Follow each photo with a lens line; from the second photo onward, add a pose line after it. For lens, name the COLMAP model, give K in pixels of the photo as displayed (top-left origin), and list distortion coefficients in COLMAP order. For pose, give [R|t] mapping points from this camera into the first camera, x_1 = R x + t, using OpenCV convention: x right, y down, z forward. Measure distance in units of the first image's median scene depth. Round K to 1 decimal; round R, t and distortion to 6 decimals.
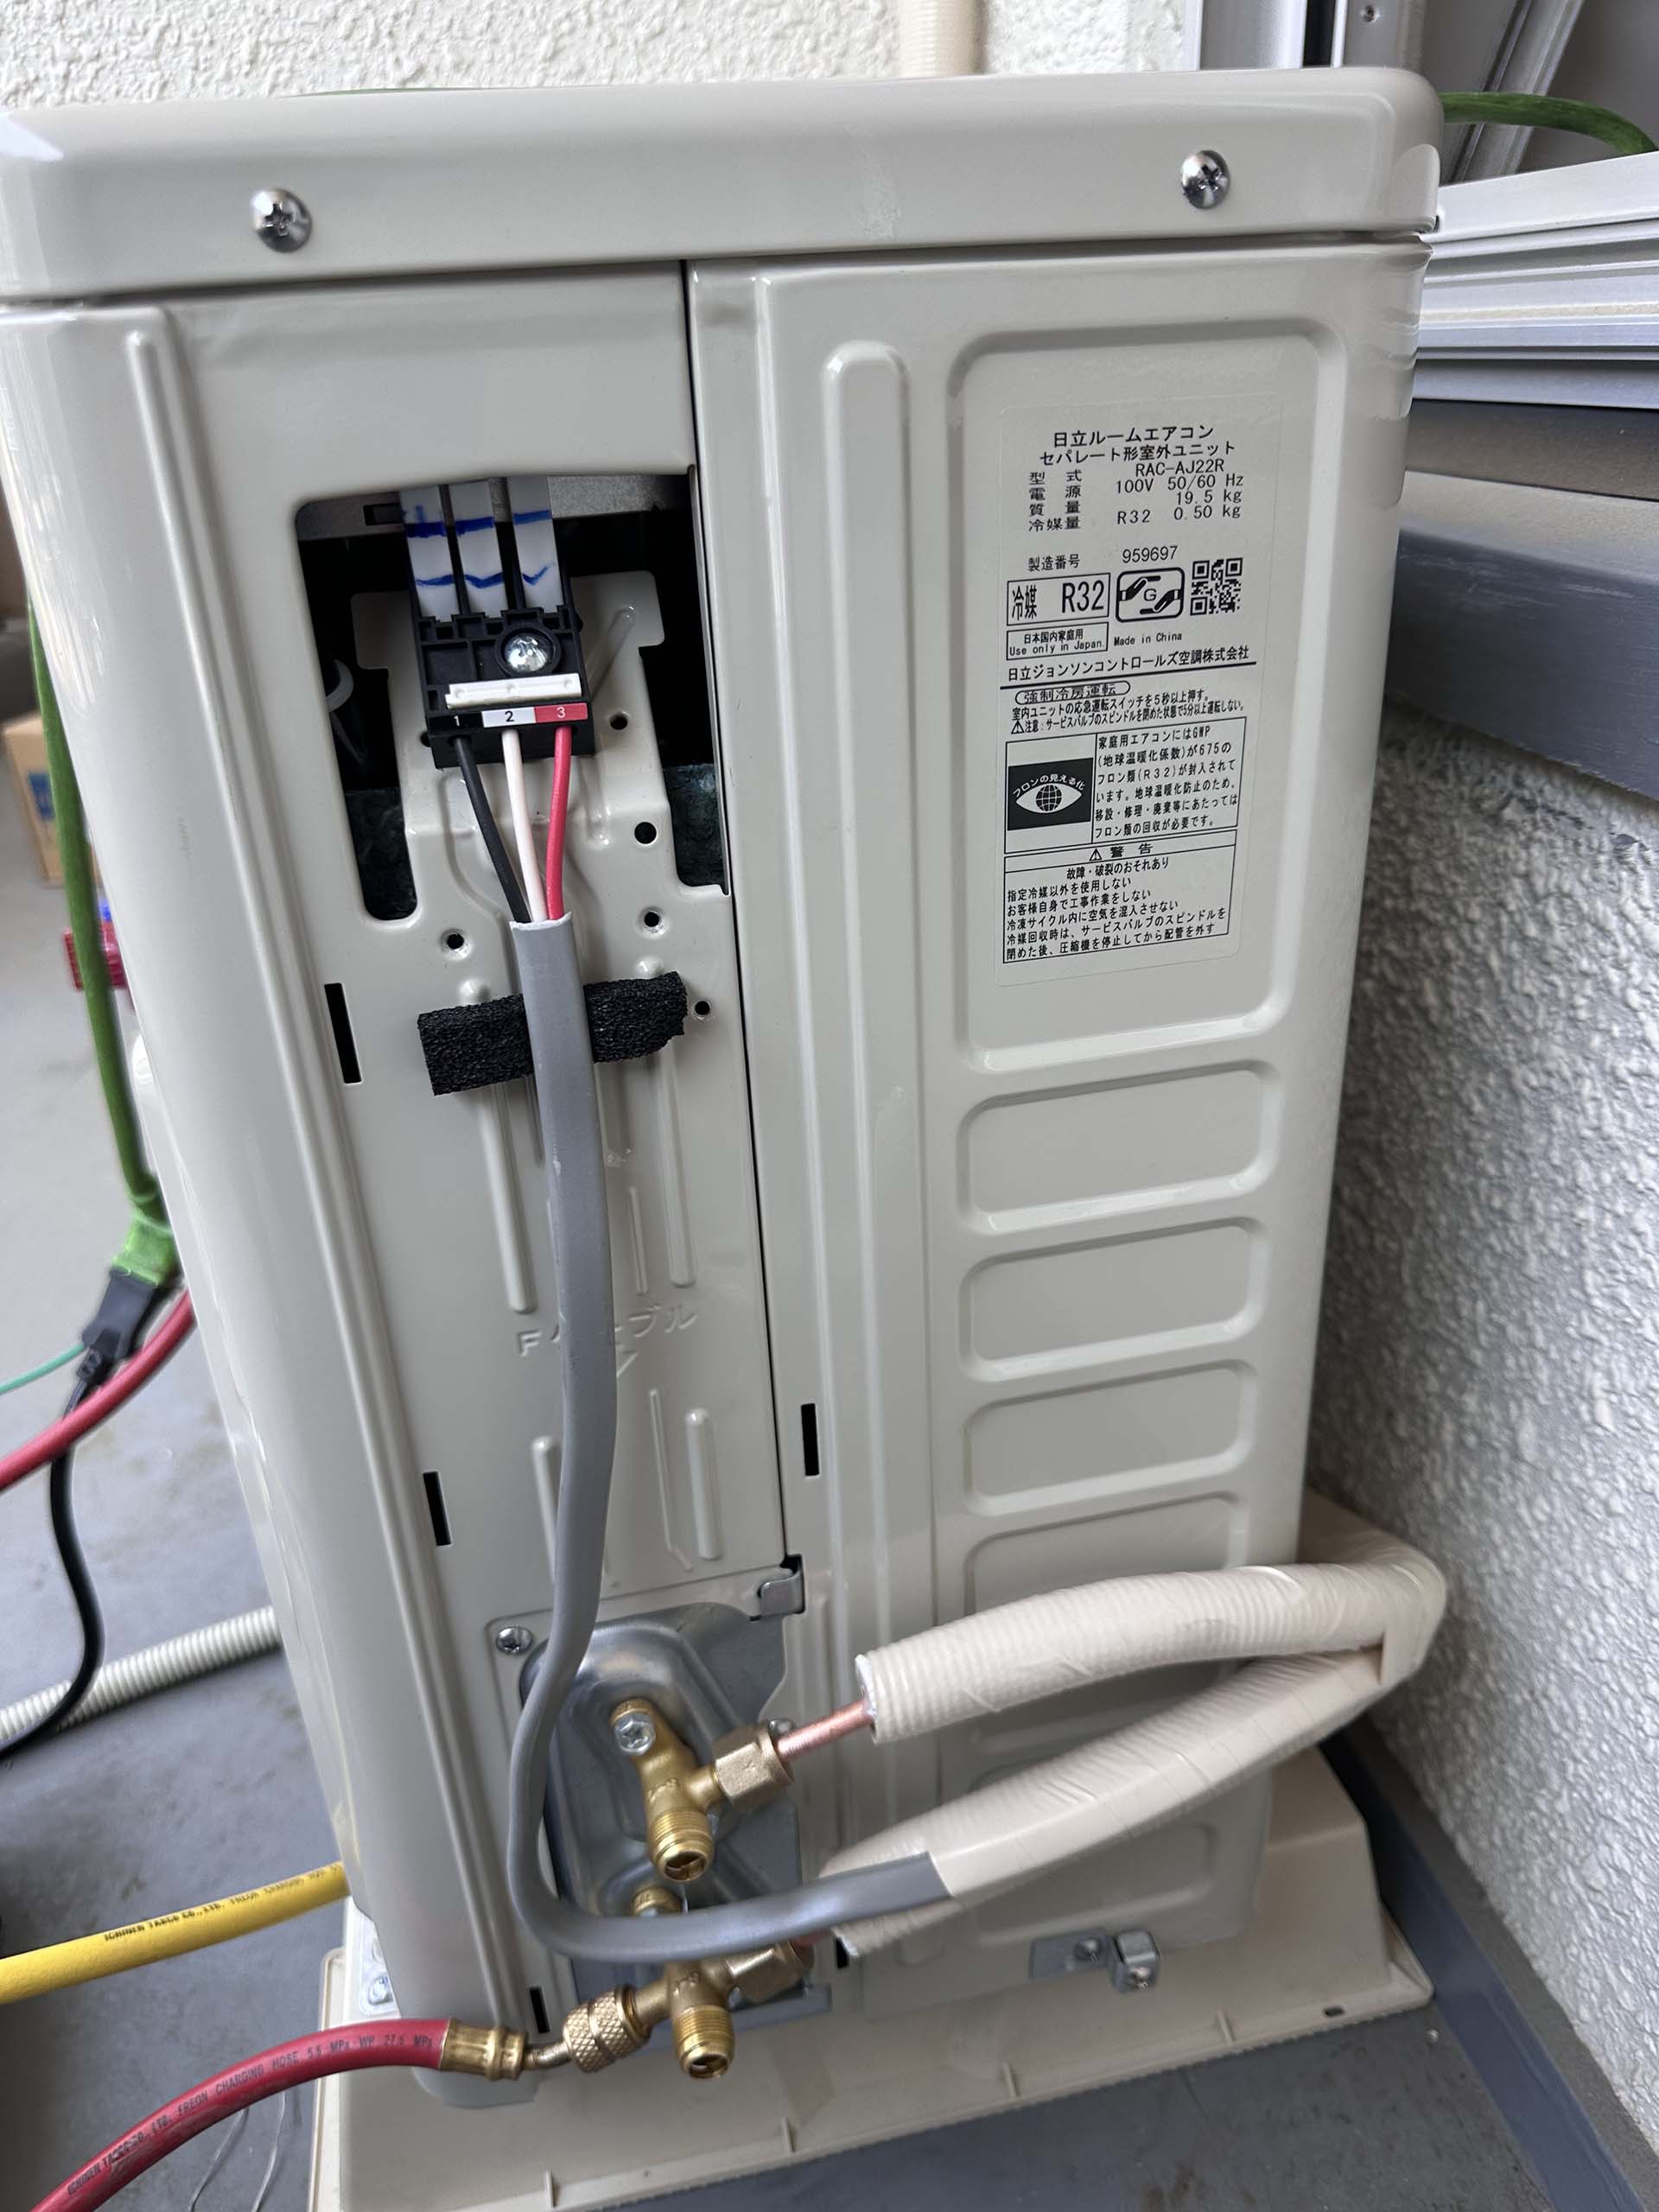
lens RADIAL K [[1581.1, 0, 807.1], [0, 1581.1, 1143.4], [0, 0, 1]] dist [0.017884, -0.025227]
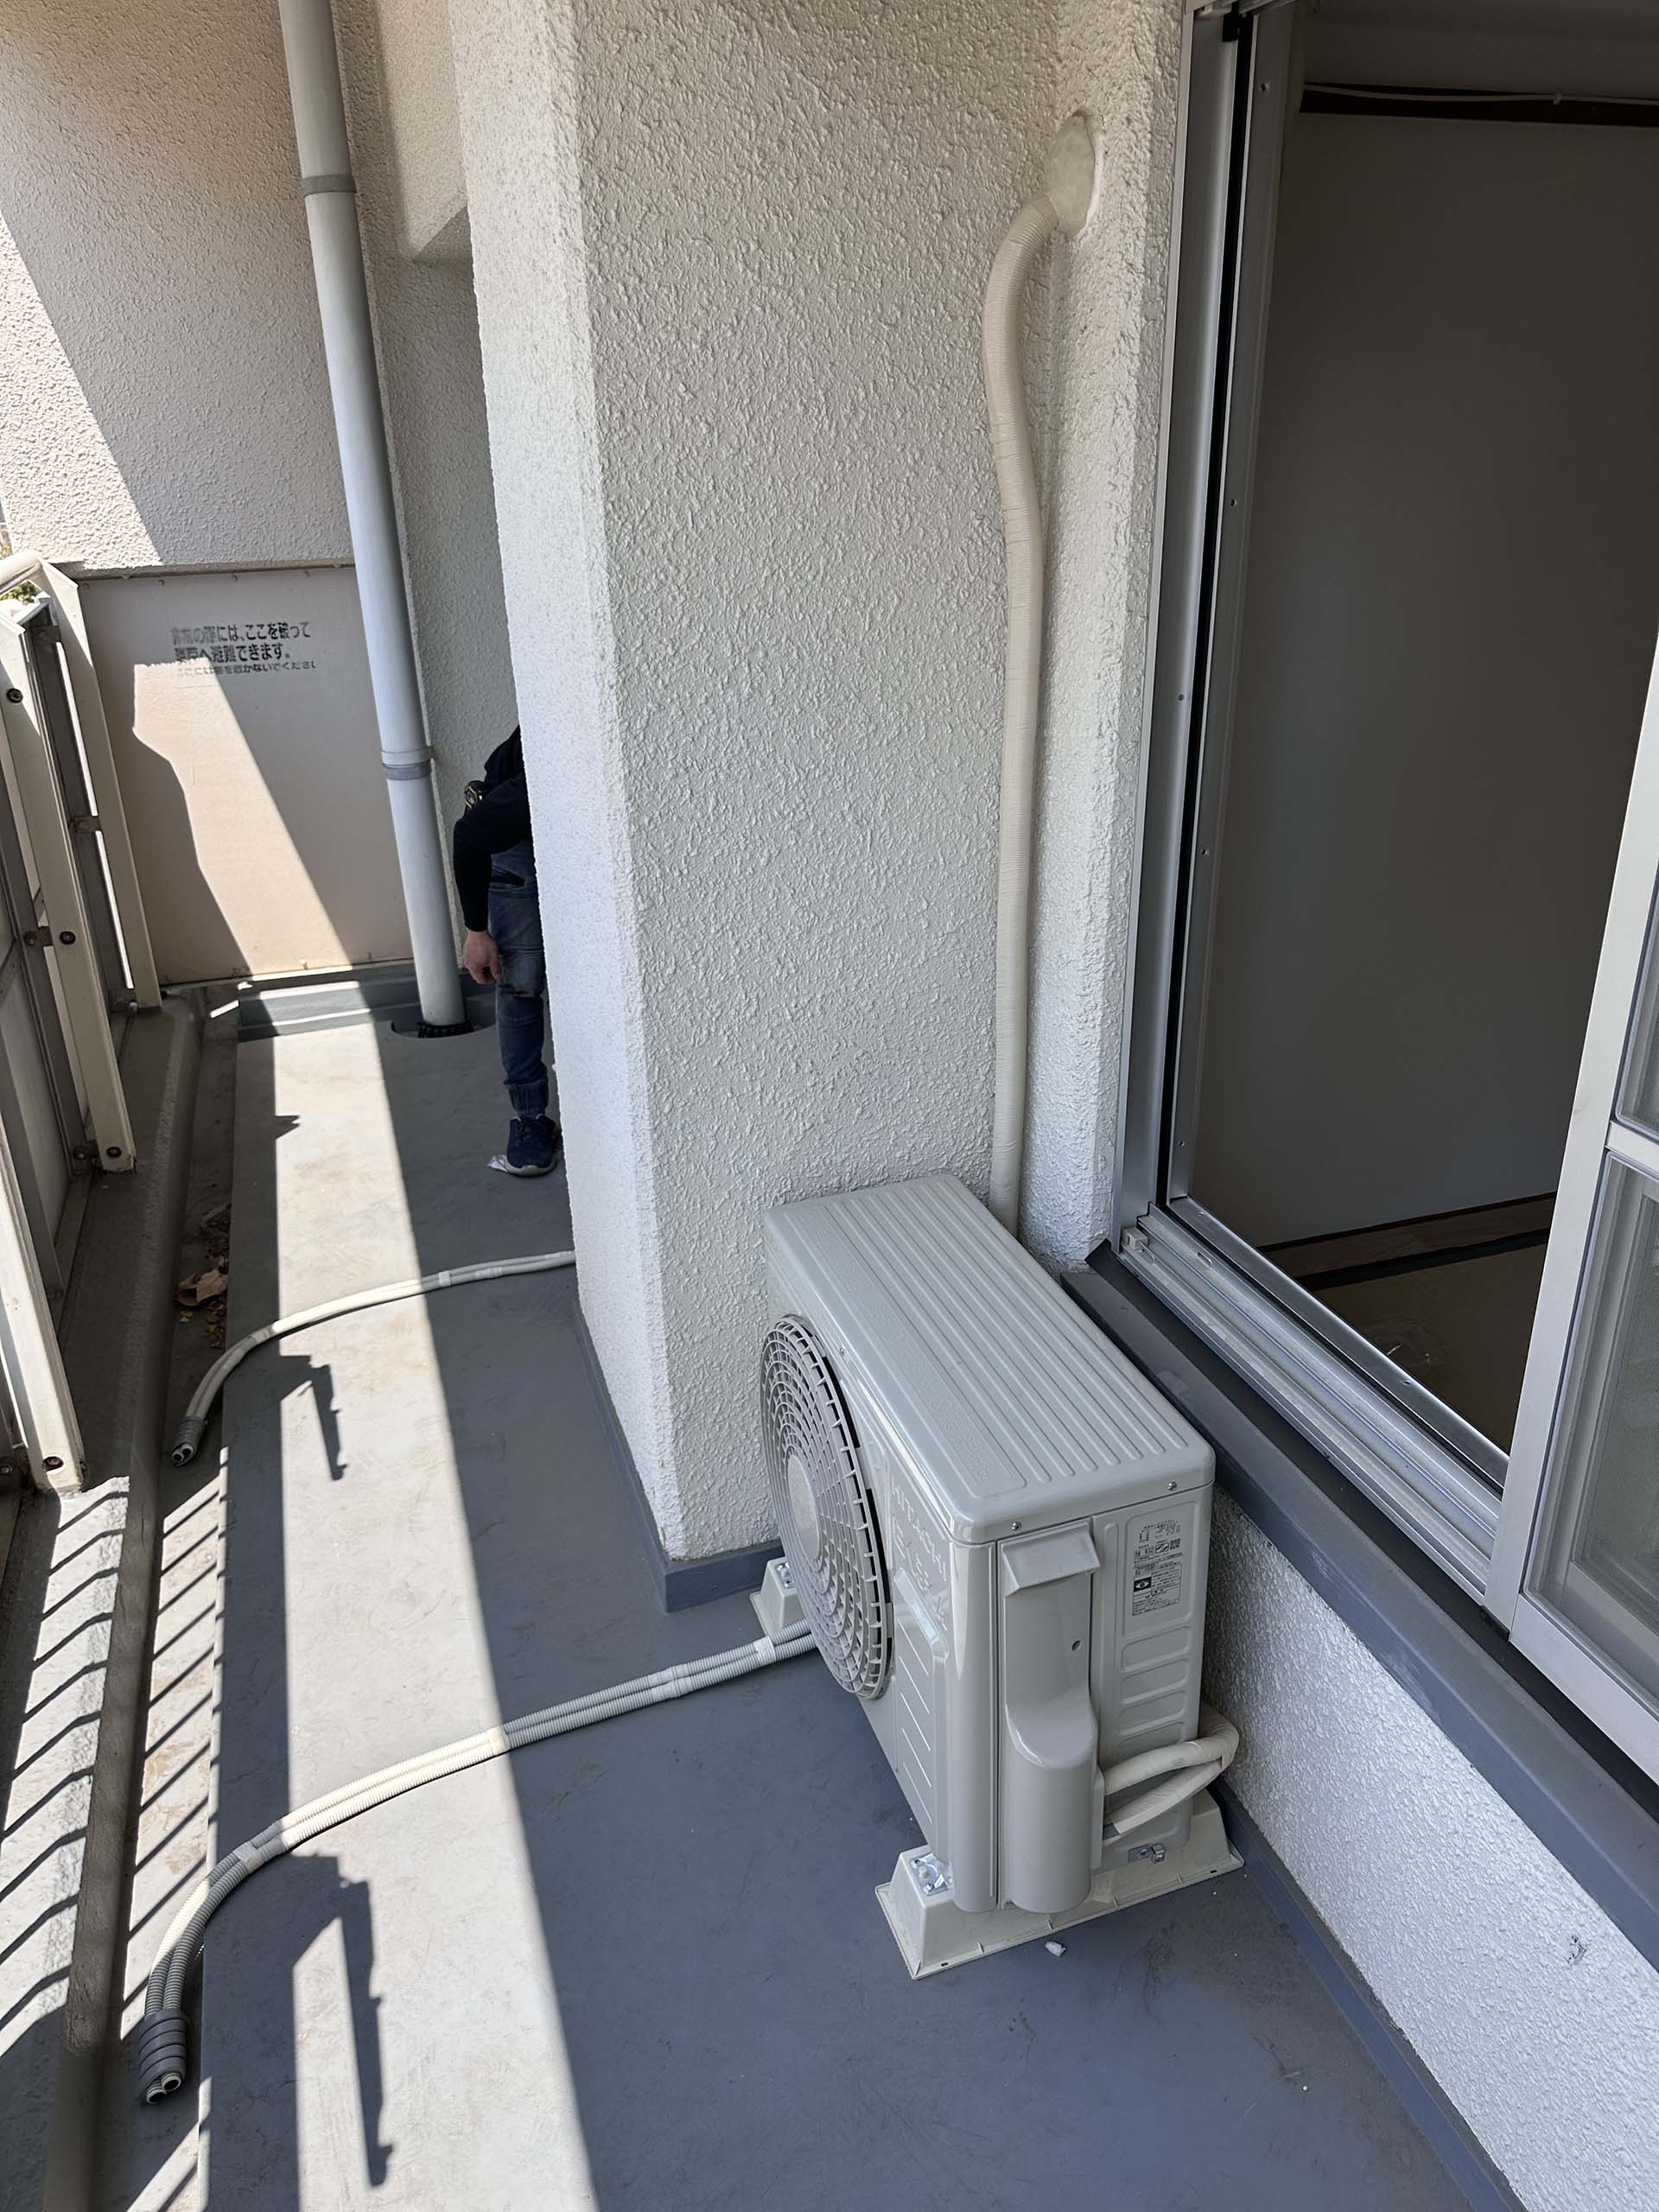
lens RADIAL K [[1521.5, 0, 833.8], [0, 1521.5, 1058.5], [0, 0, 1]] dist [0.032921, -0.053914]
pose [[0.990974, -0.035929, 0.129152, -1.250925], [0.045815, 0.996175, -0.074412, -1.449235], [-0.125984, 0.079657, 0.988829, -3.397583]]
